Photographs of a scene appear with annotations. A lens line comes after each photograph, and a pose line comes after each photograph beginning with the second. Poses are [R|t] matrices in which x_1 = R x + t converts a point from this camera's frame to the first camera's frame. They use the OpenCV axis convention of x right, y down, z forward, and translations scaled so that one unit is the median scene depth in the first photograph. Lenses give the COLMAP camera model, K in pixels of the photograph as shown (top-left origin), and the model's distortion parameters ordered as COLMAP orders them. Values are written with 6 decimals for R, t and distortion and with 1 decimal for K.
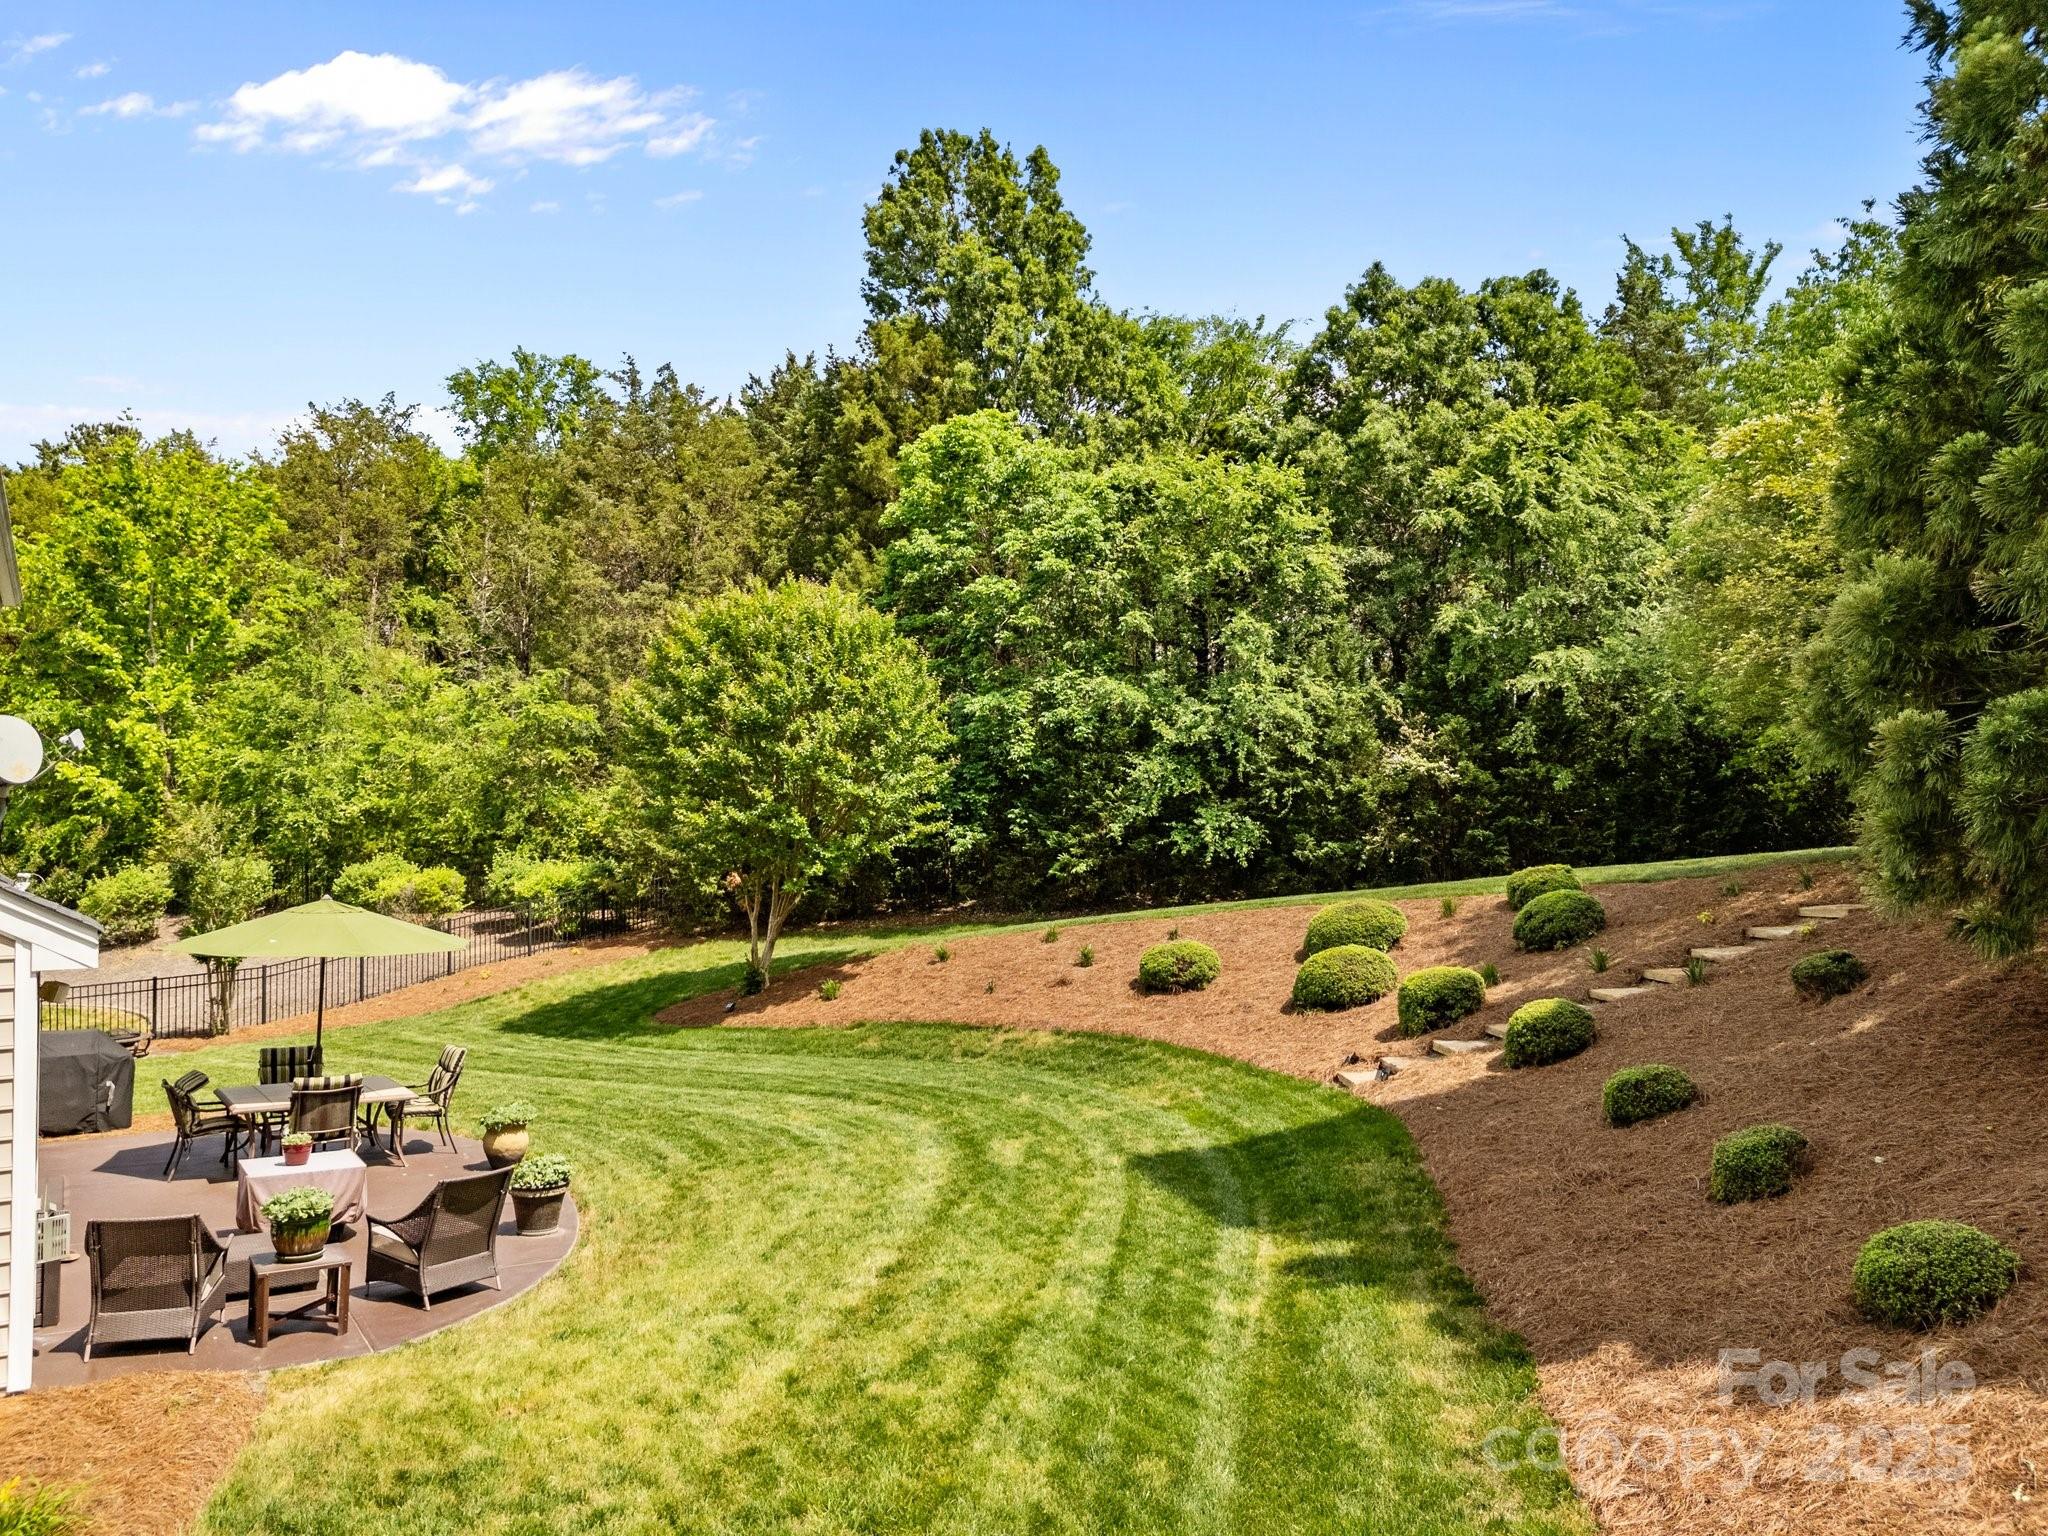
lens RADIAL K [[1518.7, 0, 1022.6], [0, 1518.7, 769.5], [0, 0, 1]] dist [0.062310, -0.016975]
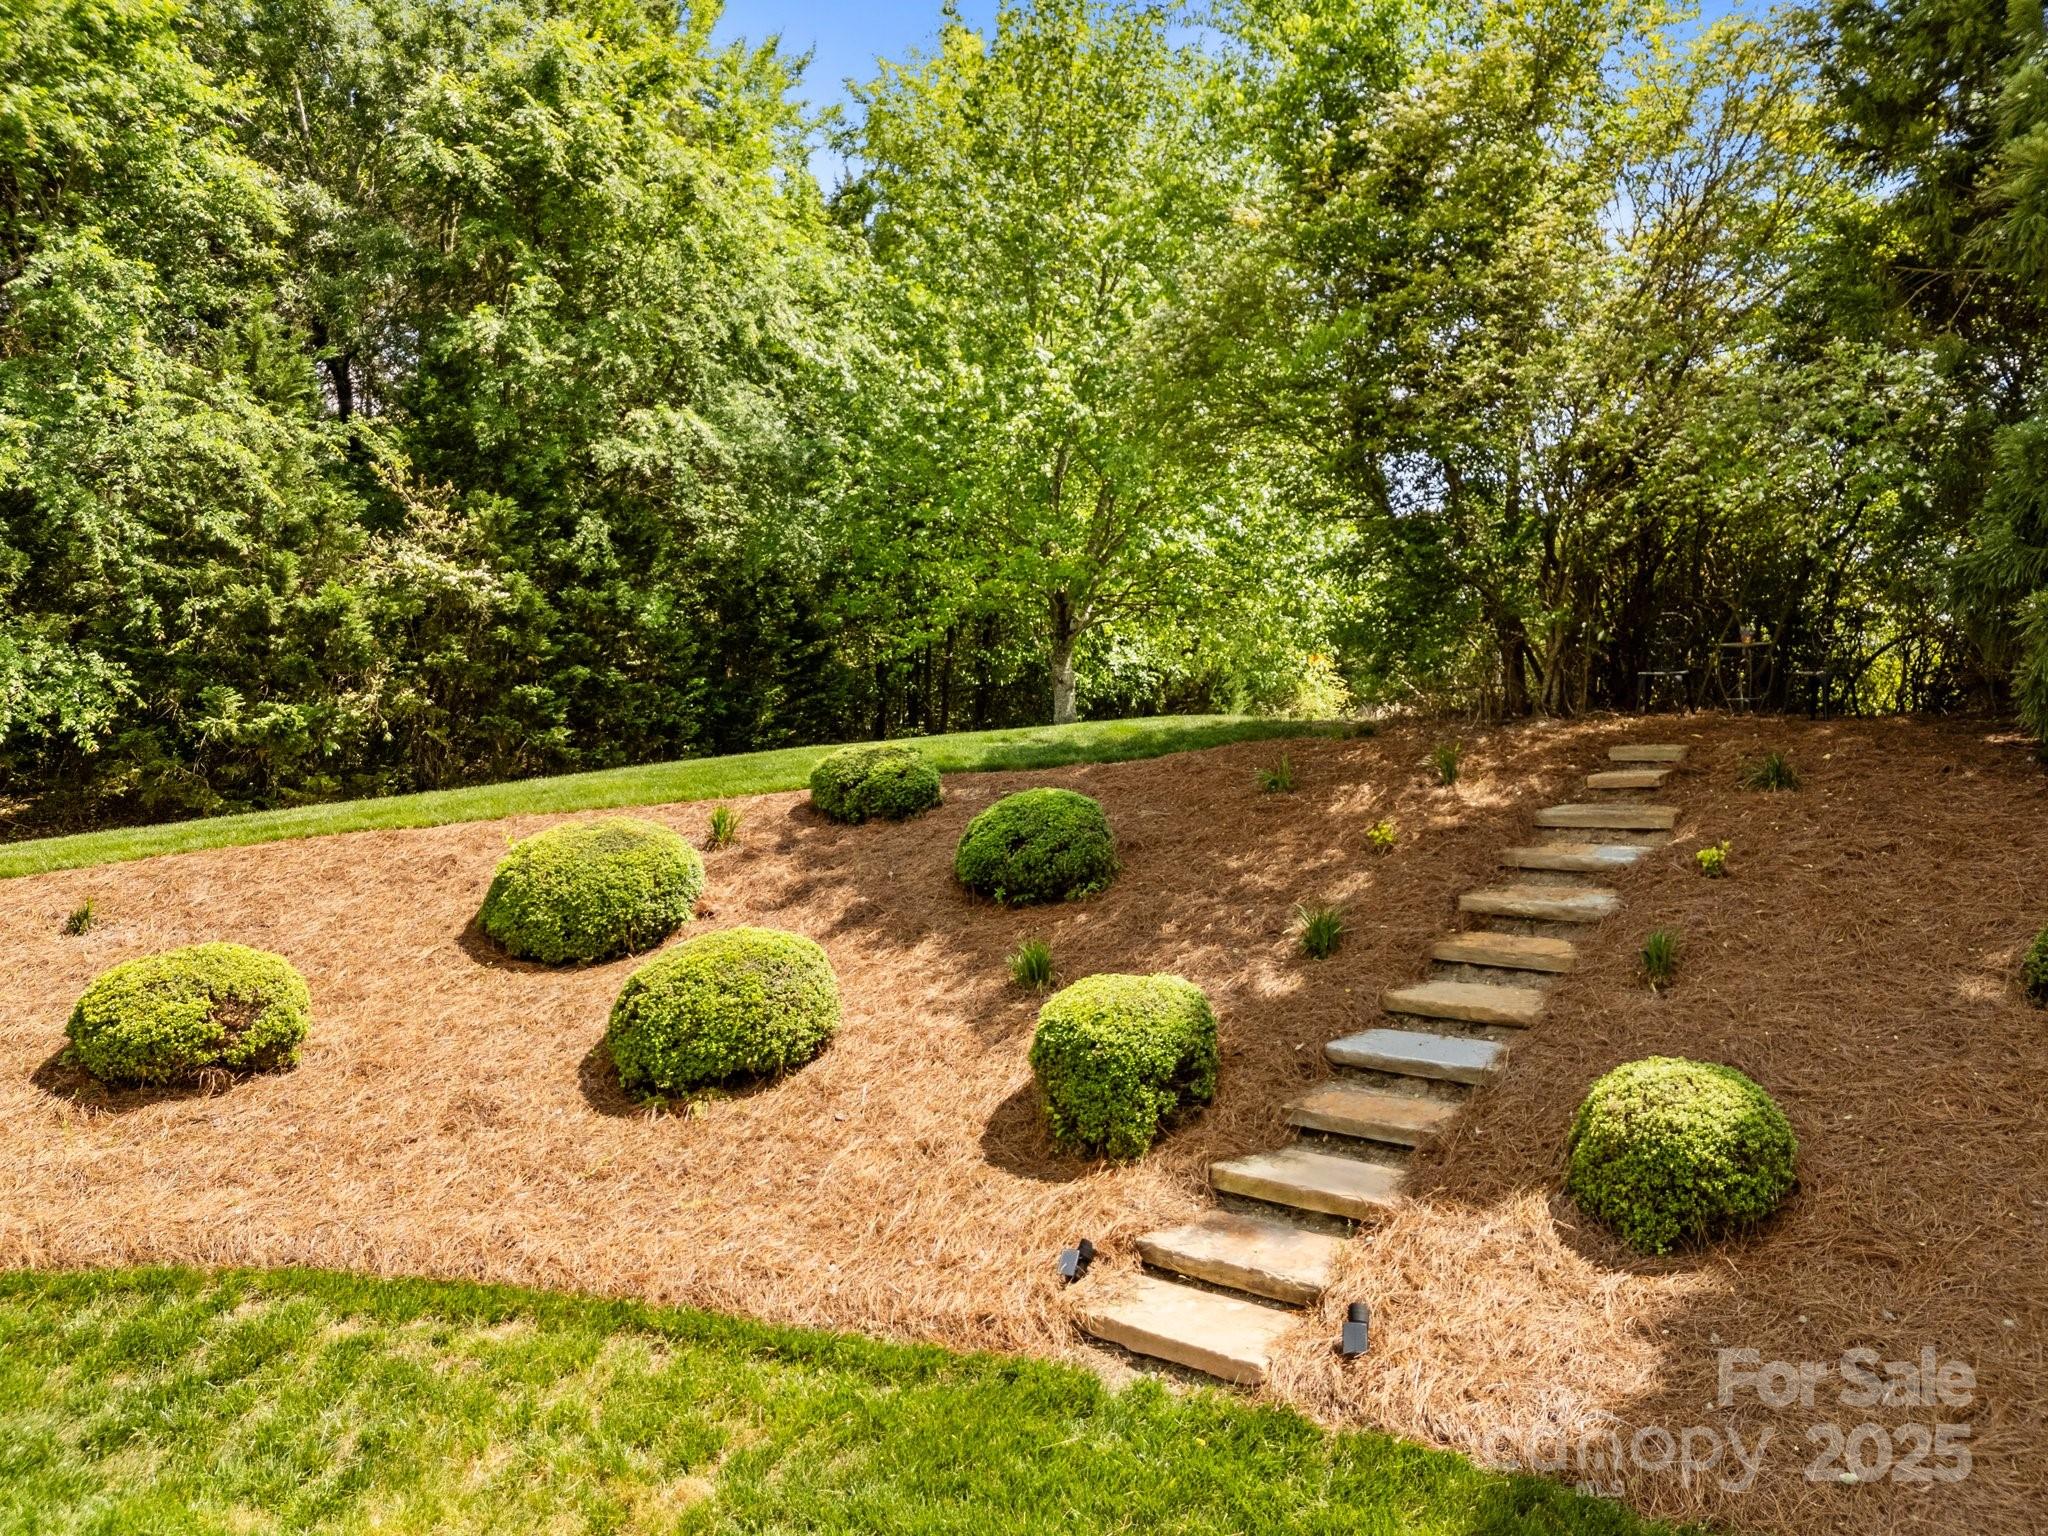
lens RADIAL K [[1518.7, 0, 1025.7], [0, 1518.7, 754.8], [0, 0, 1]] dist [0.062310, -0.016975]
pose [[0.642634, -0.016366, 0.765999, -0.046678], [-0.039971, 0.997694, 0.054850, 0.025250], [-0.765130, -0.065866, 0.640498, 0.444335]]
